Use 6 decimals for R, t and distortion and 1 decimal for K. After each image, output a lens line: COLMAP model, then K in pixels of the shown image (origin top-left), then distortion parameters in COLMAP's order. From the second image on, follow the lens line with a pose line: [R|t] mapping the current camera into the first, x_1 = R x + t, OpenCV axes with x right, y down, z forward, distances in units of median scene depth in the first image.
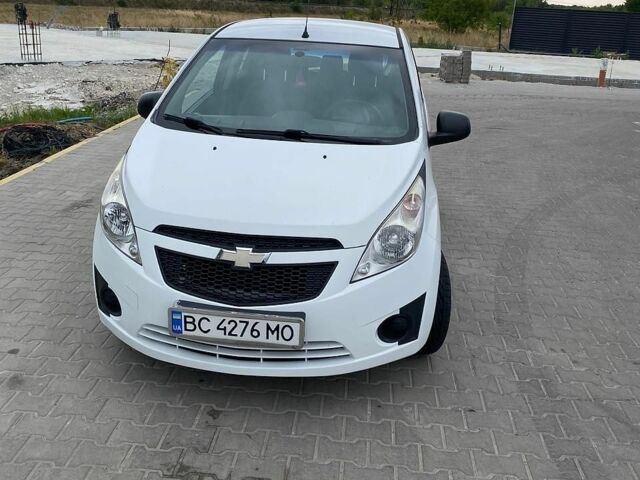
lens RADIAL K [[659.9, 0, 327.2], [0, 659.9, 239.7], [0, 0, 1]] dist [0.105379, -0.174620]
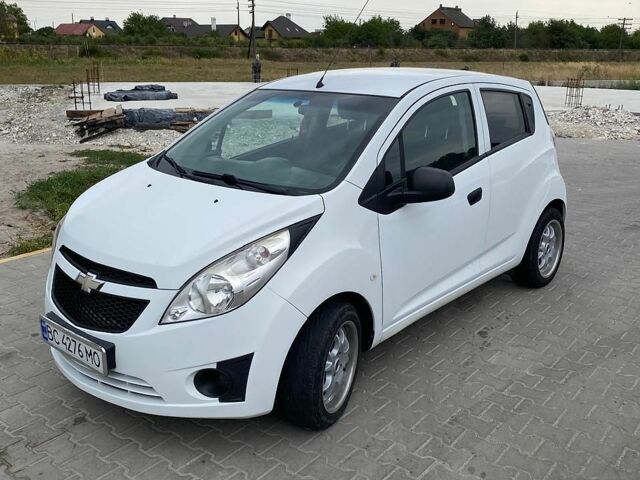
lens RADIAL K [[646.5, 0, 320.0], [0, 646.5, 240.0], [0, 0, 1]] dist [0.167589, -0.348169]
pose [[0.826708, 0.116580, -0.550421, 0.729068], [-0.155259, 0.987582, -0.024021, -0.071094], [0.540785, 0.105316, 0.834542, 0.274763]]
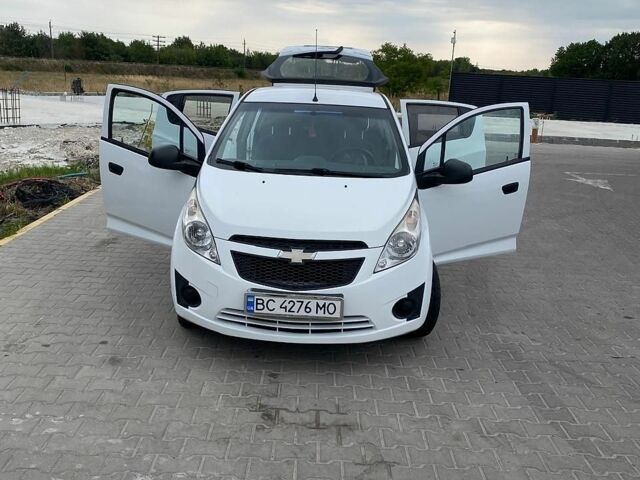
lens RADIAL K [[646.5, 0, 320.0], [0, 646.5, 240.0], [0, 0, 1]] dist [0.167589, -0.348169]
pose [[0.997528, -0.019905, 0.067390, -0.160165], [0.025562, 0.996125, -0.084148, 0.102723], [-0.065454, 0.085663, 0.994172, -0.338436]]
